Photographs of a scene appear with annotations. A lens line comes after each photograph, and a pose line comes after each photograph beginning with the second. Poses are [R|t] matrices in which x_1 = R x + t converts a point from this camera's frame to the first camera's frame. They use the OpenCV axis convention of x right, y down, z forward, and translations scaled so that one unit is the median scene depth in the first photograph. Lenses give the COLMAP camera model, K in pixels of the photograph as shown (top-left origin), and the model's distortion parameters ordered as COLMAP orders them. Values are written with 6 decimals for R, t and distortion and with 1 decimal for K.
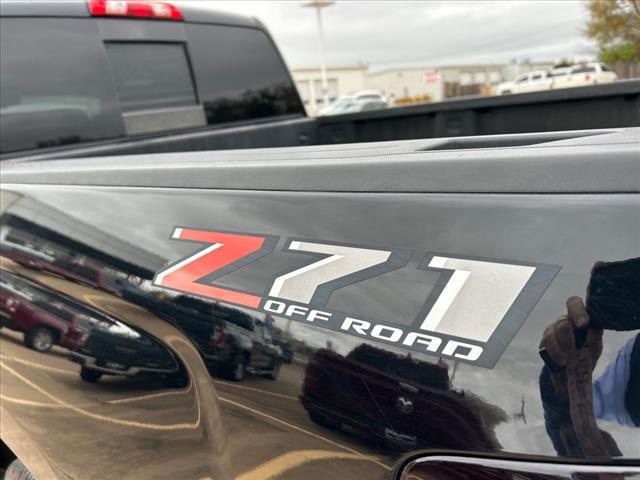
lens RADIAL K [[499.9, 0, 319.9], [0, 499.9, 234.9], [0, 0, 1]] dist [0.035072, -0.005092]
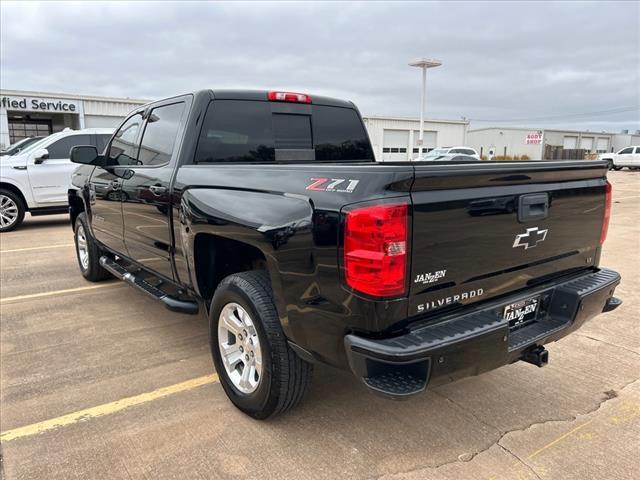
lens RADIAL K [[499.9, 0, 319.9], [0, 499.9, 234.9], [0, 0, 1]] dist [0.035072, -0.005092]
pose [[0.974692, 0.137623, -0.176170, 0.016789], [-0.151573, 0.986085, -0.068283, 0.019432], [0.164321, 0.093258, 0.981989, -0.085592]]
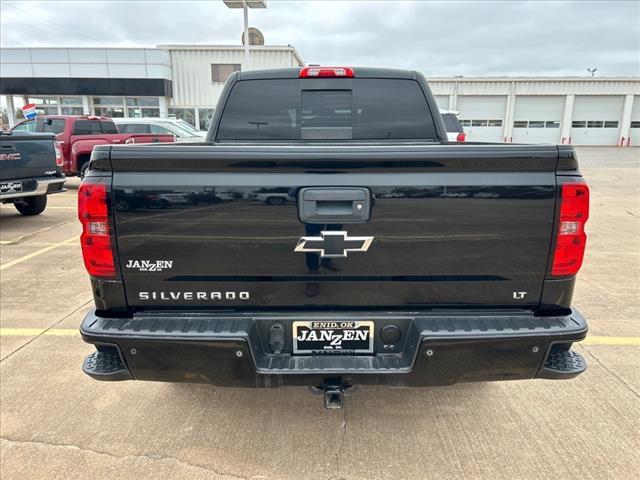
lens RADIAL K [[490.0, 0, 320.0], [0, 490.0, 240.0], [0, 0, 1]] dist [0.104837, -0.000595]
pose [[0.635032, 0.269992, -0.723767, 0.115714], [-0.259133, 0.957098, 0.129670, -0.009500], [0.727726, 0.105207, 0.677751, -0.018730]]
